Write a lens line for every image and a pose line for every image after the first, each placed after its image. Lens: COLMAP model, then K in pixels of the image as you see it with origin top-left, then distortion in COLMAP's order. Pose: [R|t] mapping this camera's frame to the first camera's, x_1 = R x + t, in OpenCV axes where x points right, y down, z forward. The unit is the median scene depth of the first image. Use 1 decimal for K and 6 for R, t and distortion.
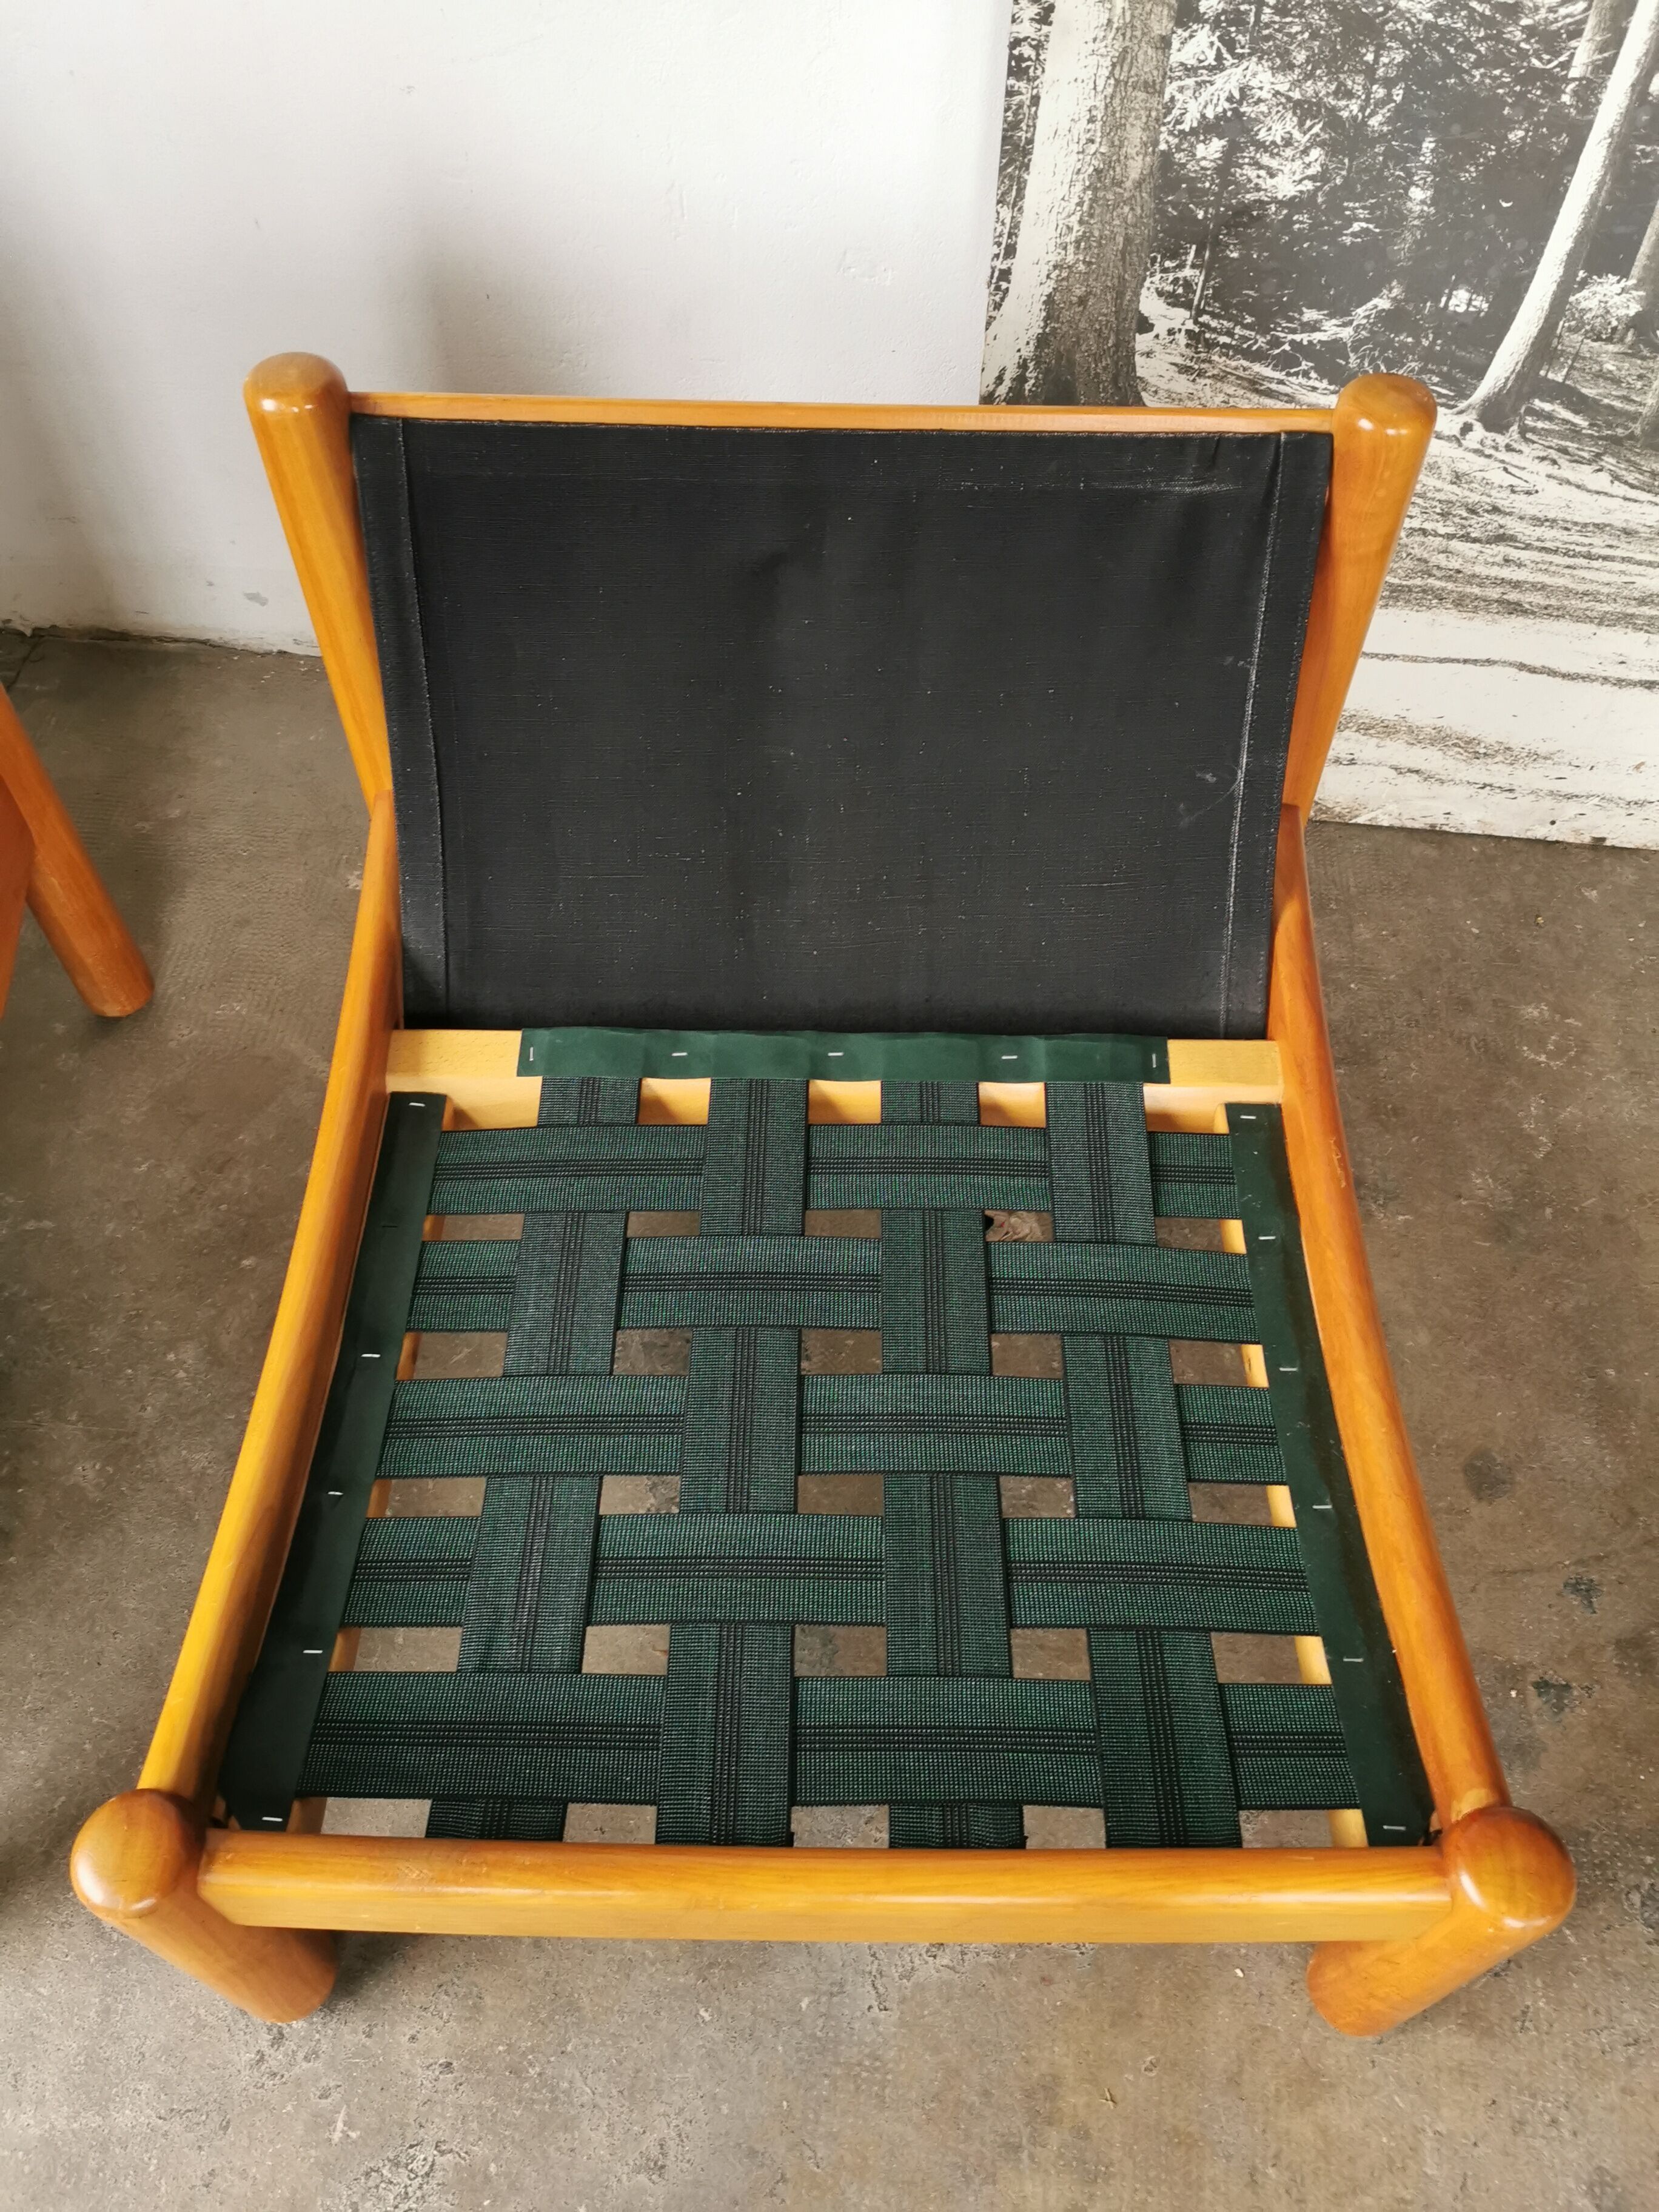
lens RADIAL K [[1740.6, 0, 844.2], [0, 1740.6, 1111.7], [0, 0, 1]] dist [-0.008991, -0.013117]
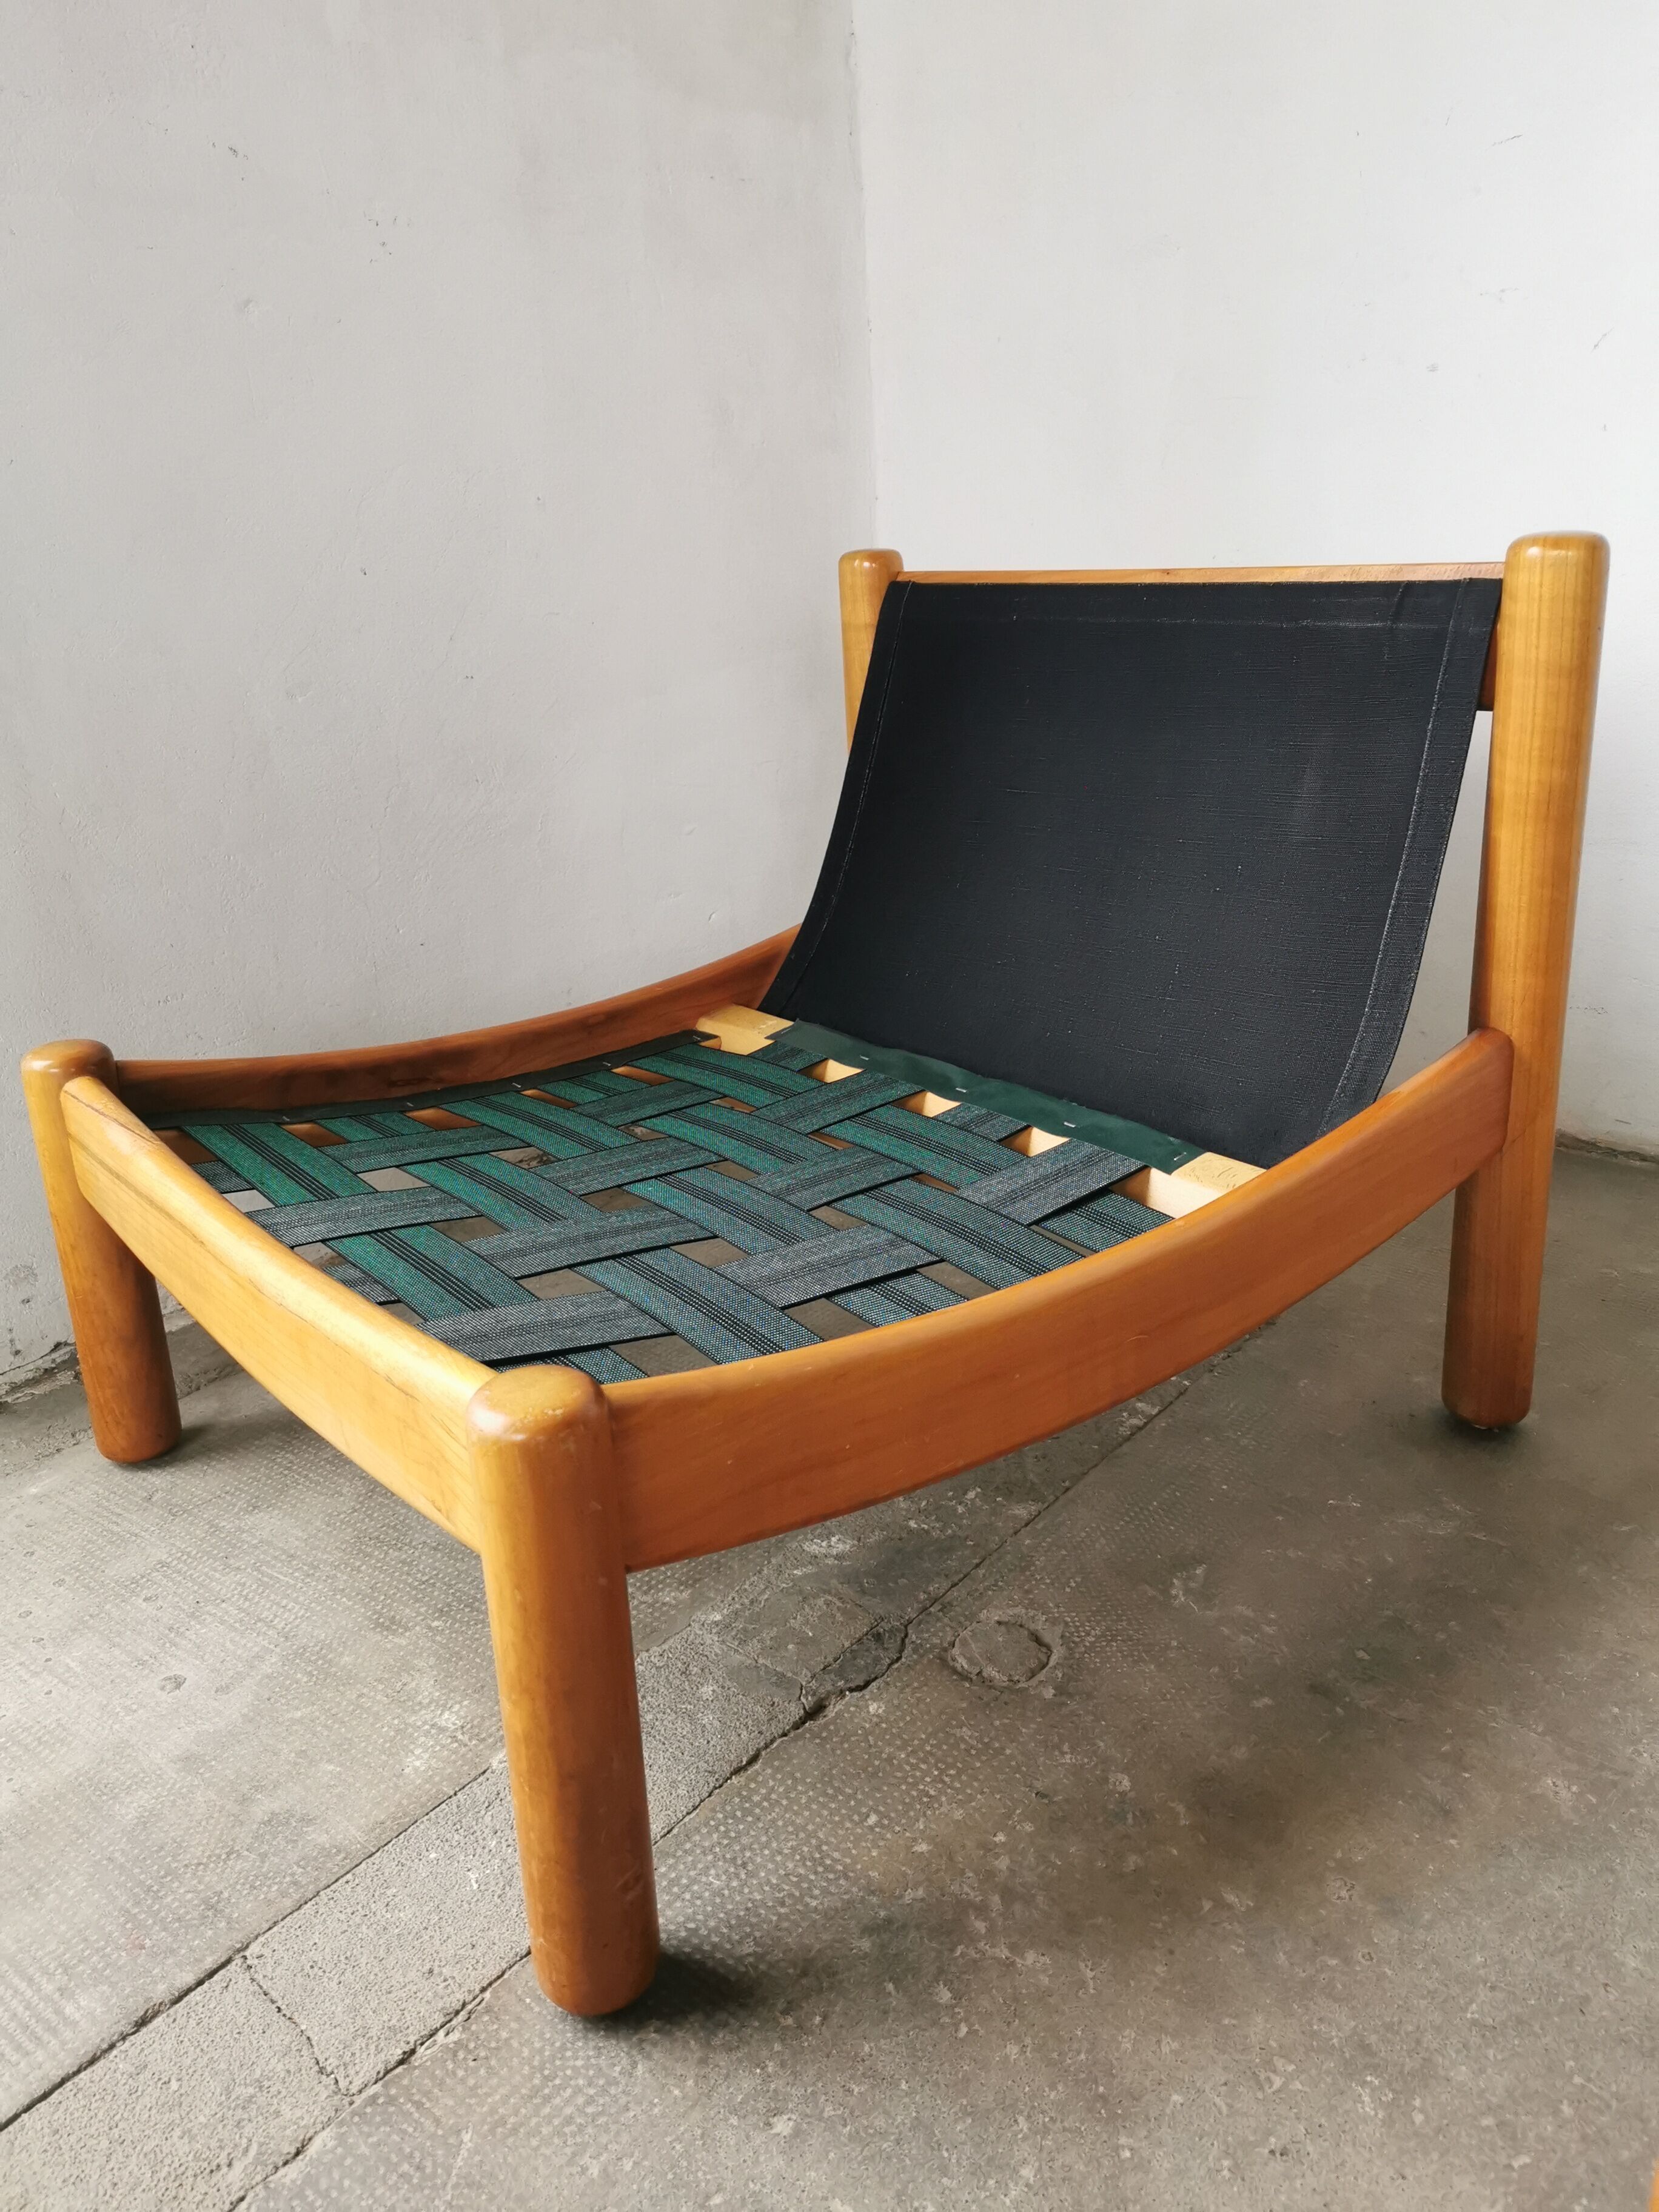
lens RADIAL K [[1704.8, 0, 824.8], [0, 1704.8, 1114.2], [0, 0, 1]] dist [0.080199, -0.120811]
pose [[0.805907, 0.152713, -0.572007, -0.327246], [-0.444504, 0.794254, -0.414219, 0.447232], [0.391062, 0.588081, 0.707977, 0.190239]]
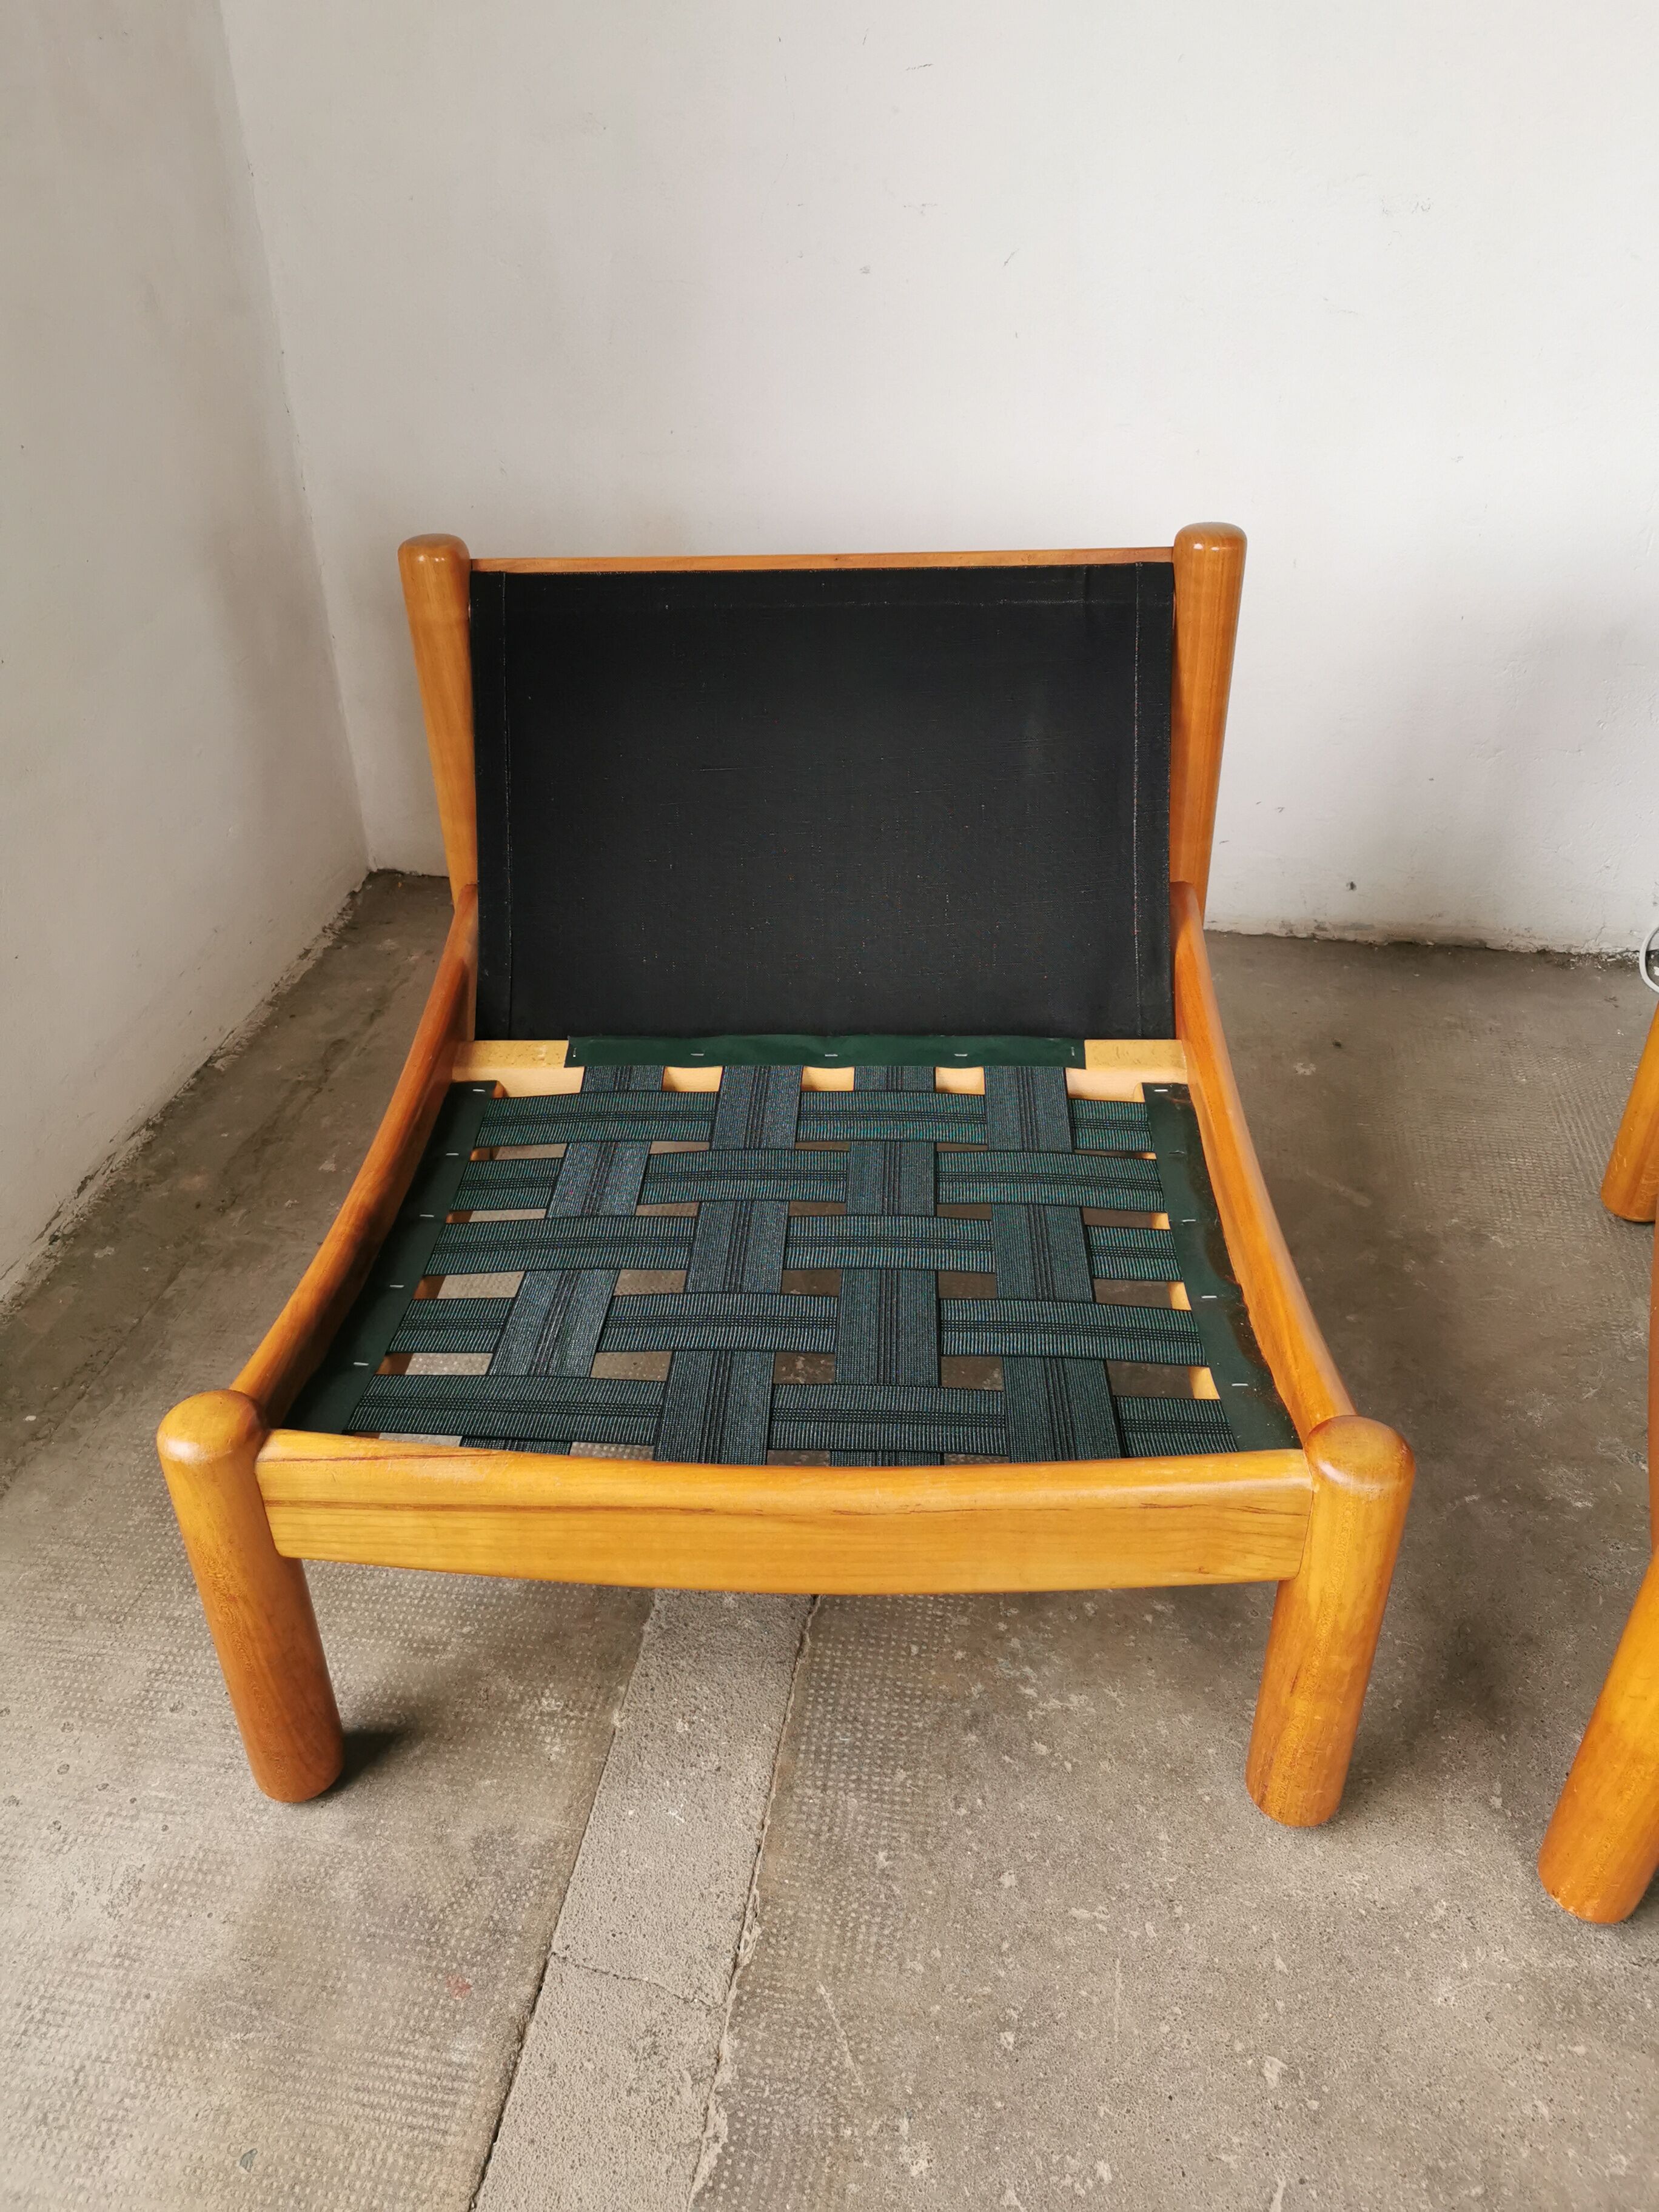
lens RADIAL K [[1709.0, 0, 821.8], [0, 1709.0, 1094.0], [0, 0, 1]] dist [0.088036, -0.146549]
pose [[0.993851, 0.032578, -0.105822, -0.643471], [-0.068342, 0.932446, -0.354787, 0.430444], [0.087116, 0.359837, 0.928939, -0.146700]]
